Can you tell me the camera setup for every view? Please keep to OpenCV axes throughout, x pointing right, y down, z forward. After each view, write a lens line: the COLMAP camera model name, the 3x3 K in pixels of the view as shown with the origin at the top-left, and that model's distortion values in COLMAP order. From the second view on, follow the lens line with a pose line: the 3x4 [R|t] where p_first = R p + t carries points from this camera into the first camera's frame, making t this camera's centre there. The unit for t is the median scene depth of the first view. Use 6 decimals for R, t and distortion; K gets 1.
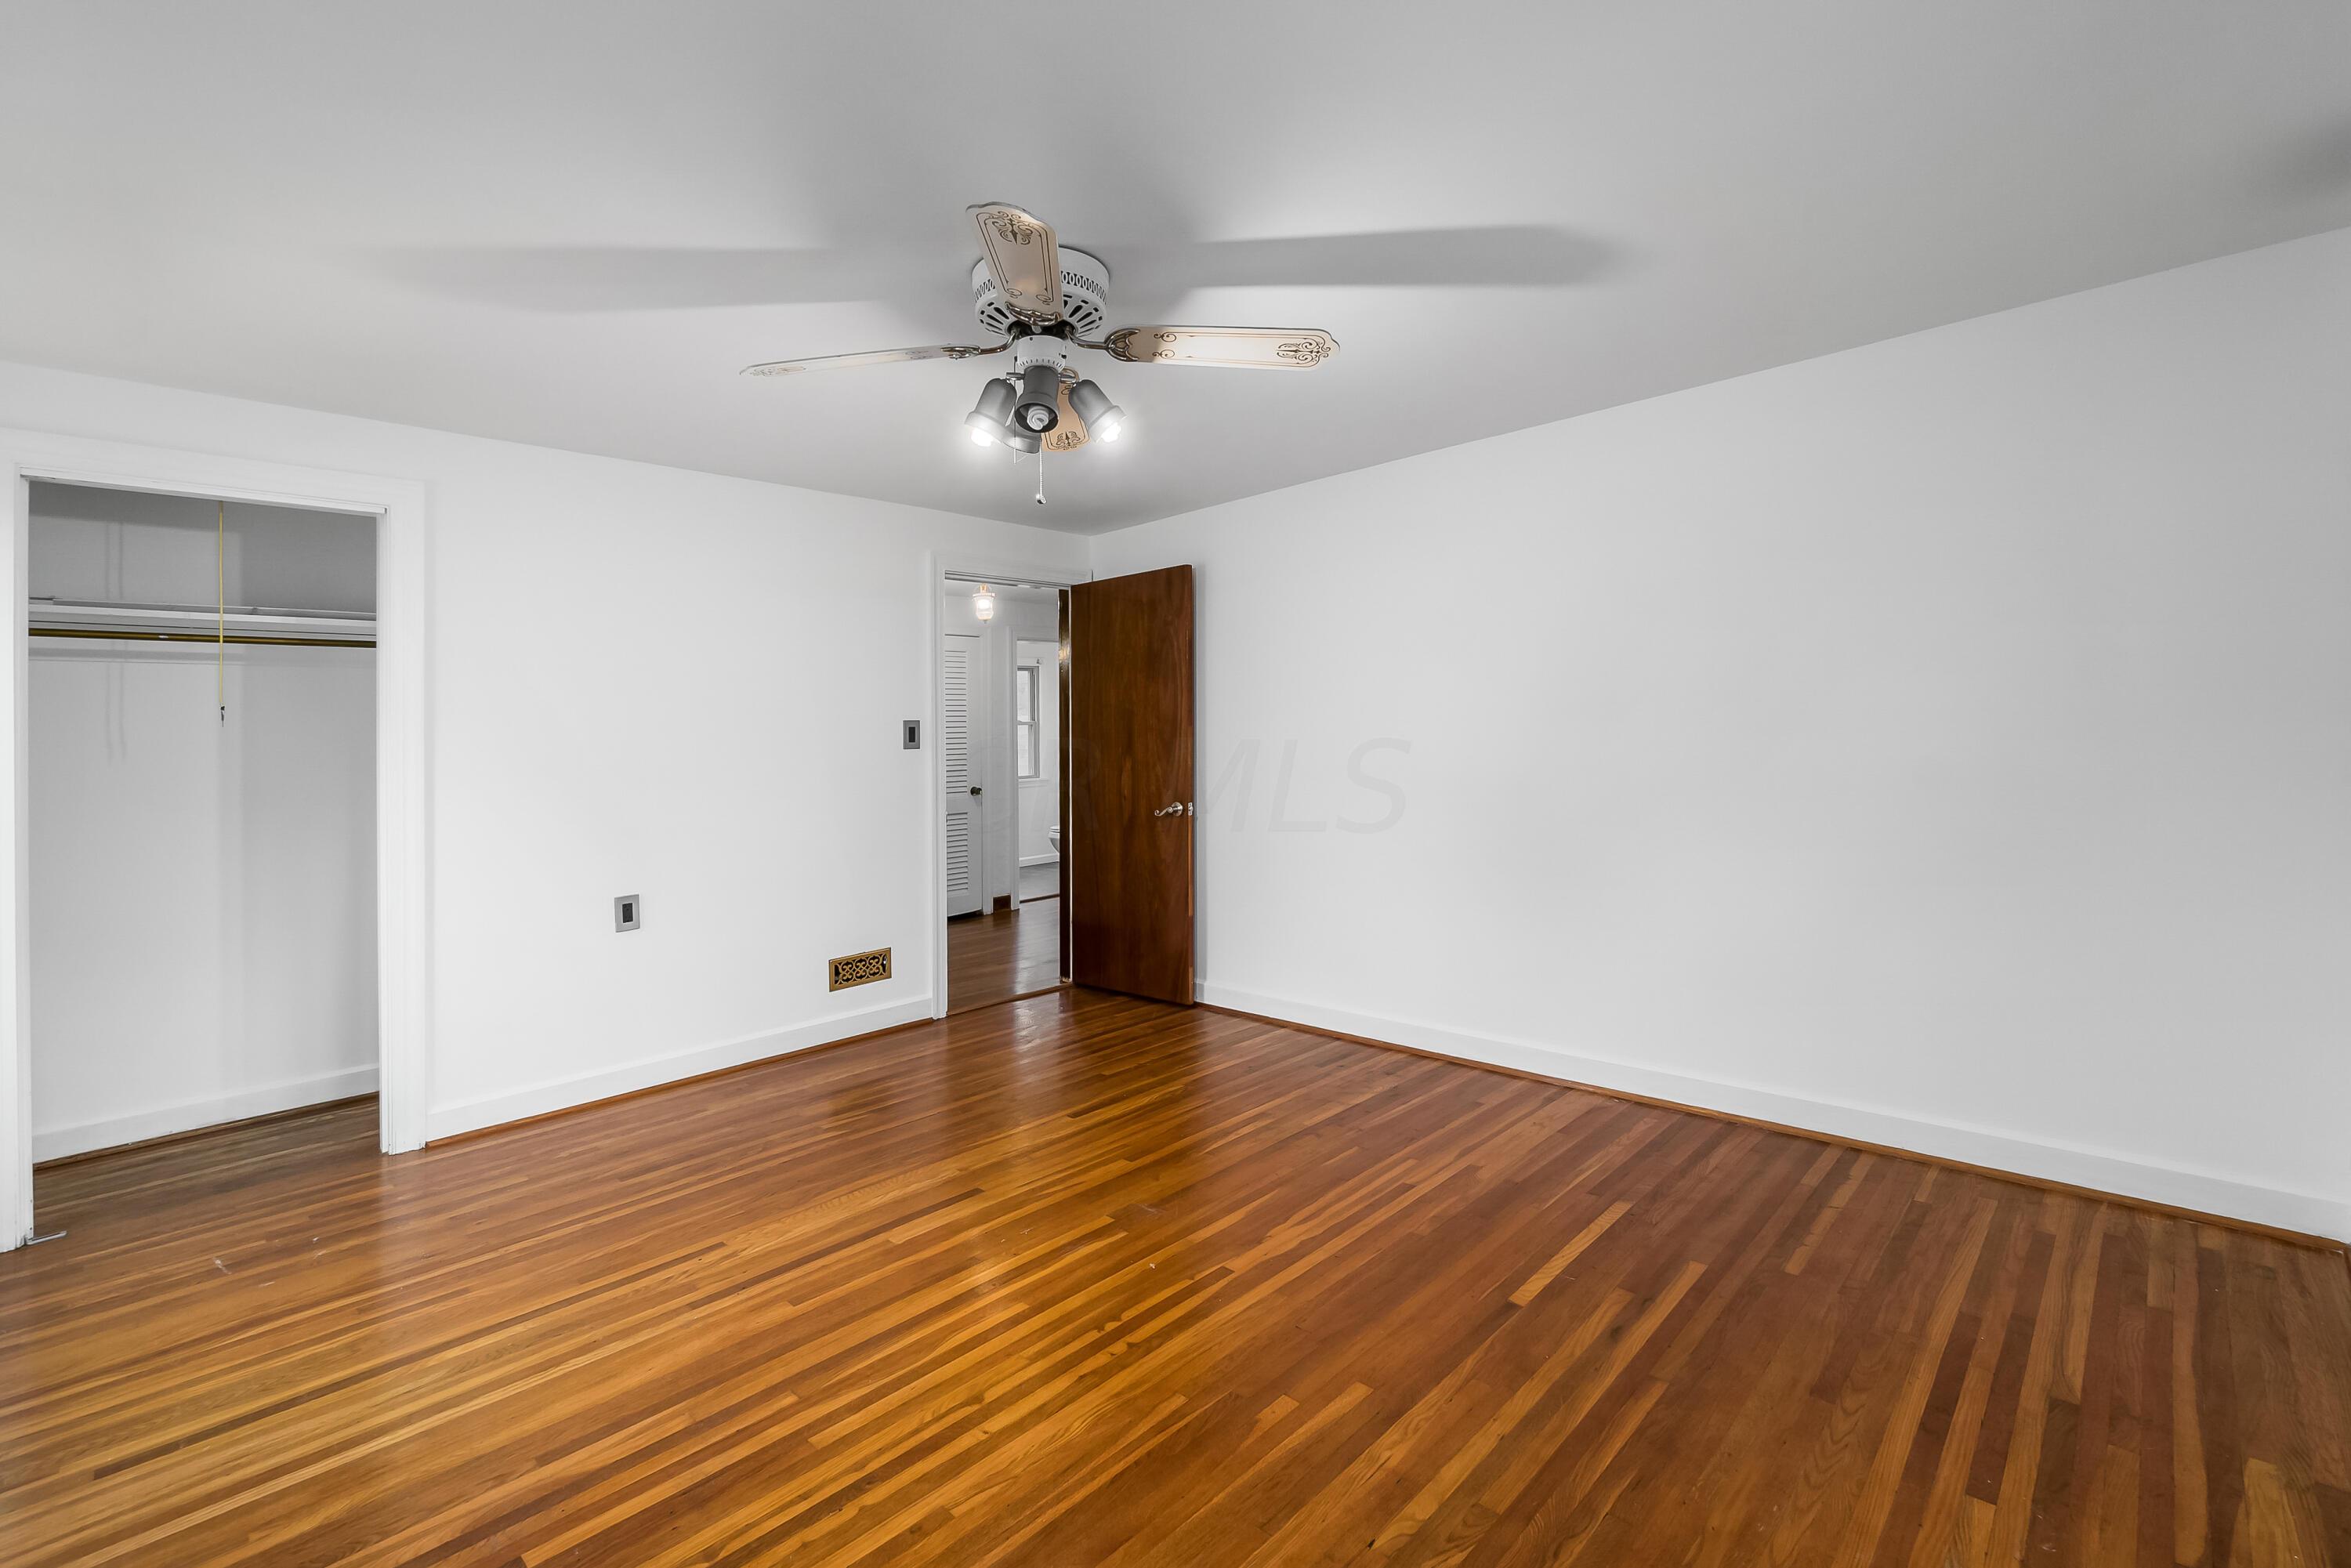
lens RADIAL K [[1023.4, 0, 1186.2], [0, 1023.4, 765.4], [0, 0, 1]] dist [0.001789, 0.000267]
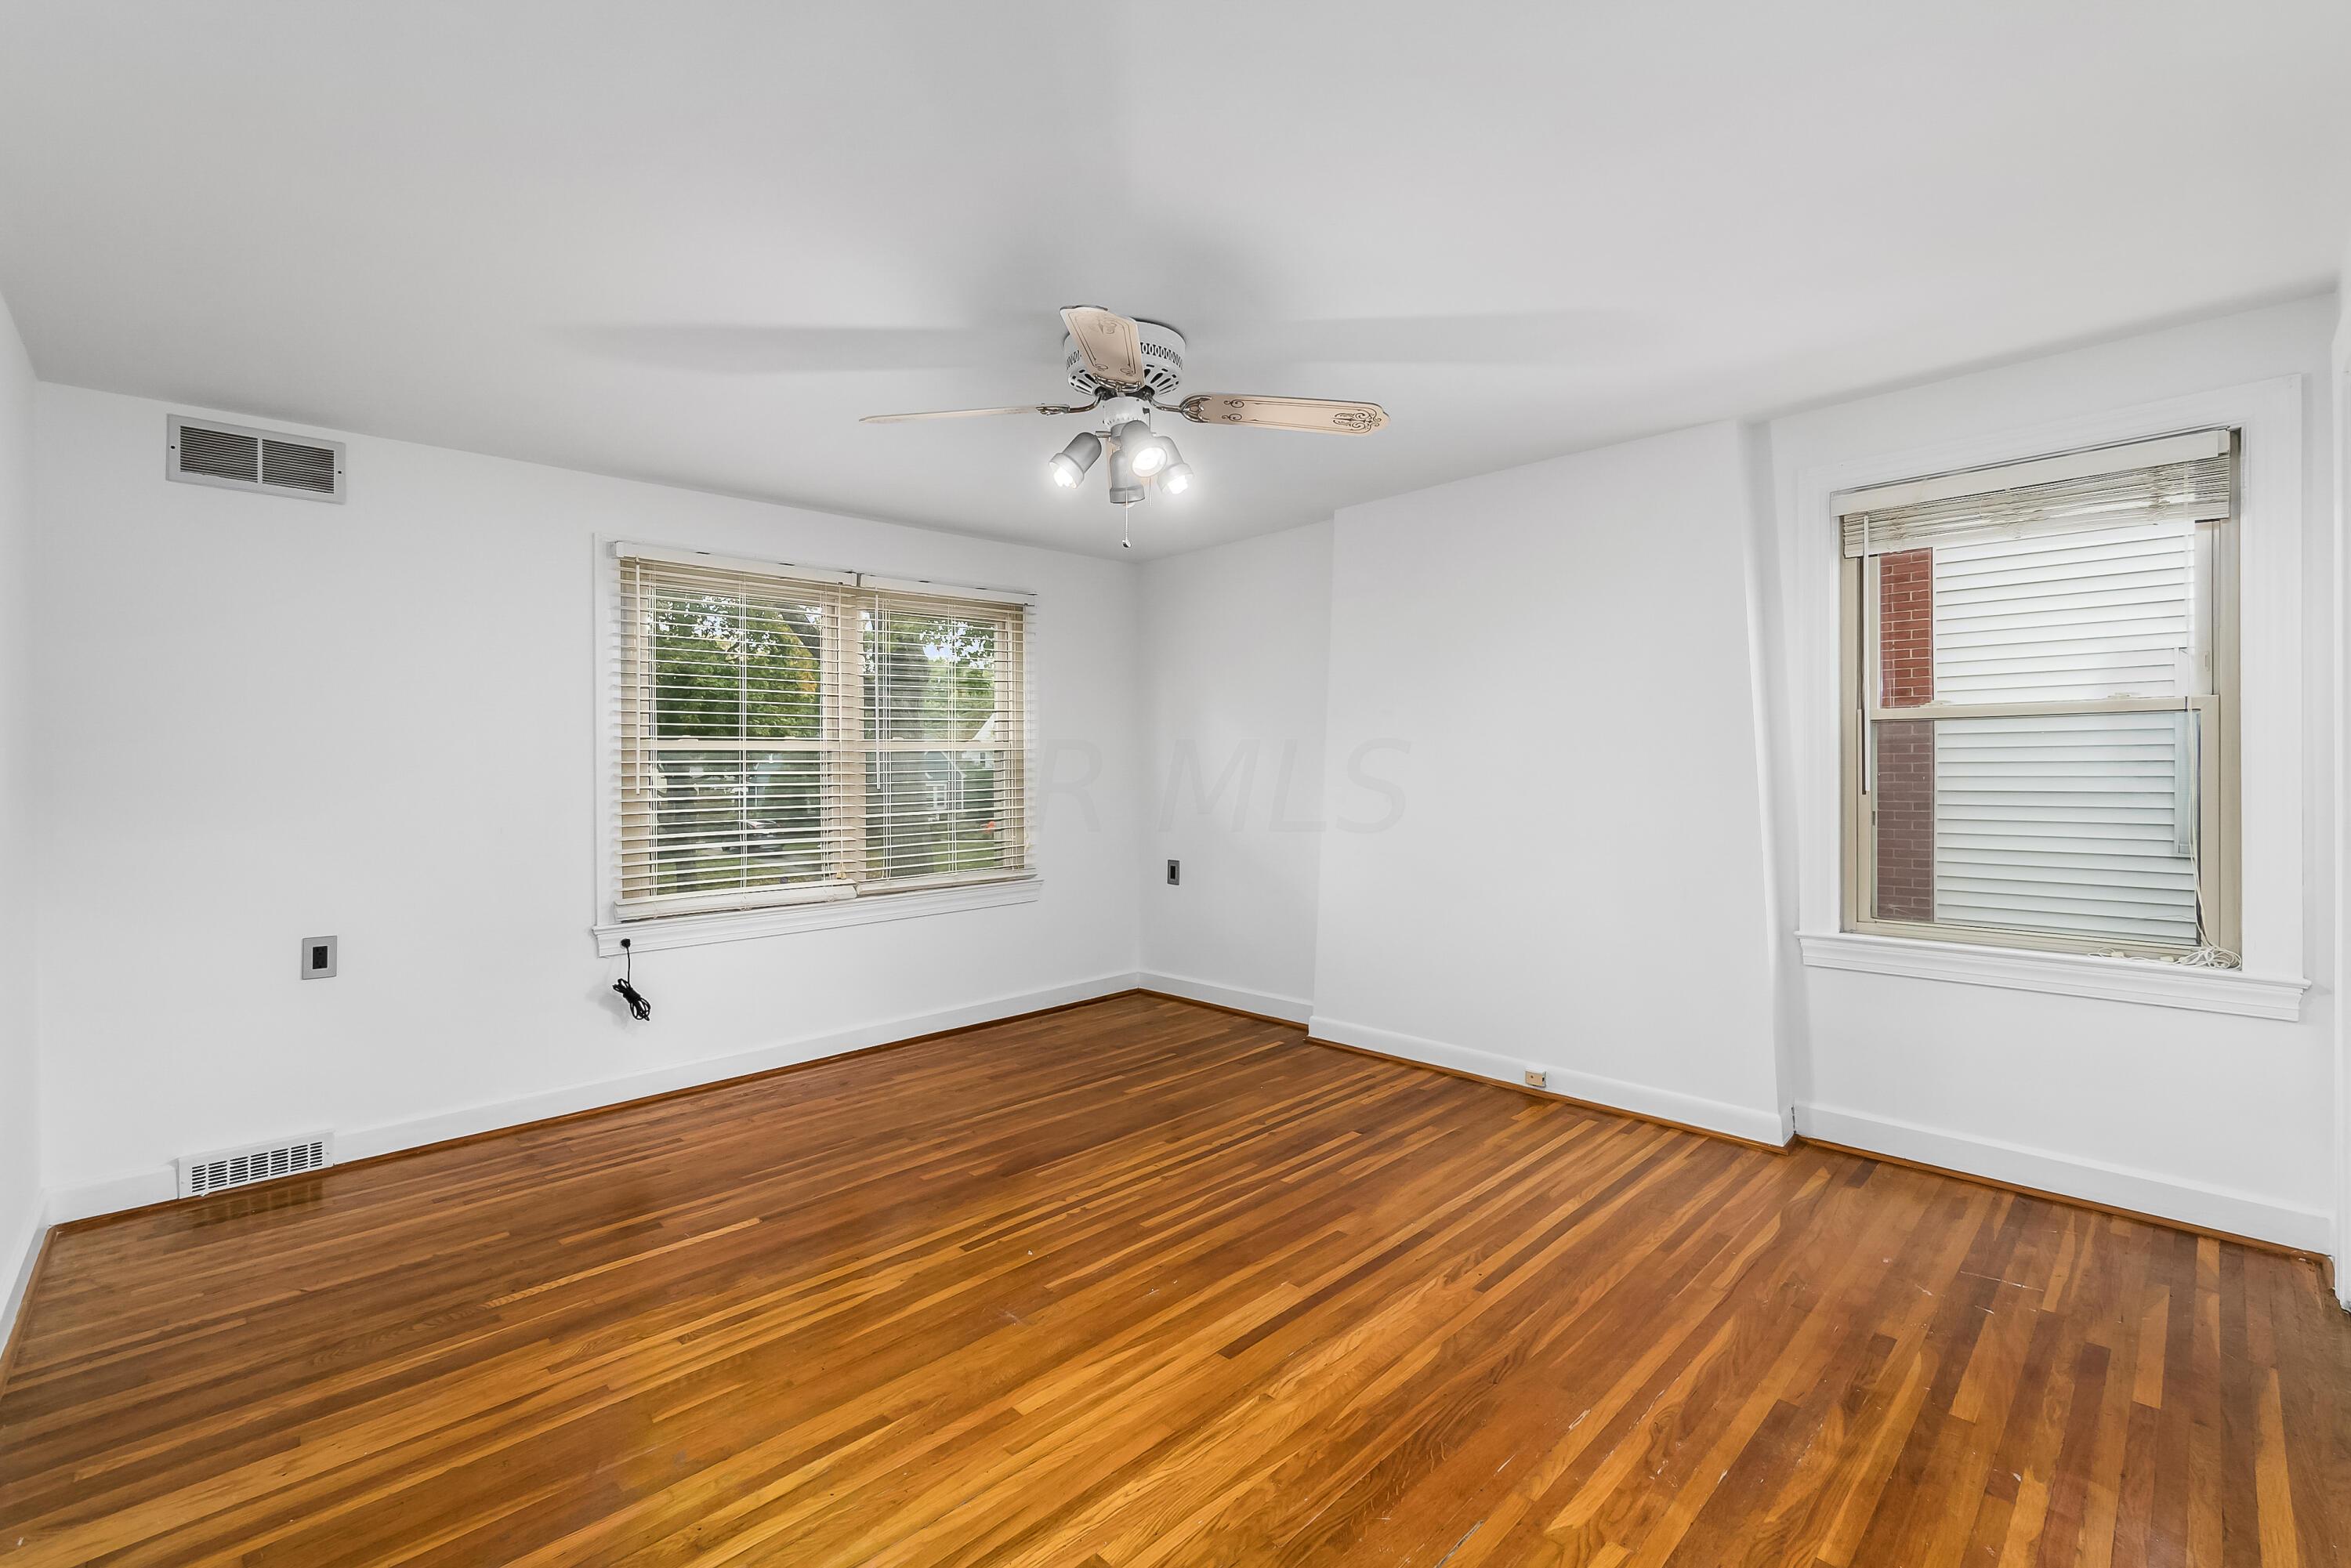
lens RADIAL K [[1023.4, 0, 1186.2], [0, 1023.4, 765.4], [0, 0, 1]] dist [0.001789, 0.000267]
pose [[-0.998344, 0.042382, 0.038900, -0.285589], [0.043341, 0.998769, 0.024138, -0.048267], [-0.037829, 0.025784, -0.998952, 2.249662]]
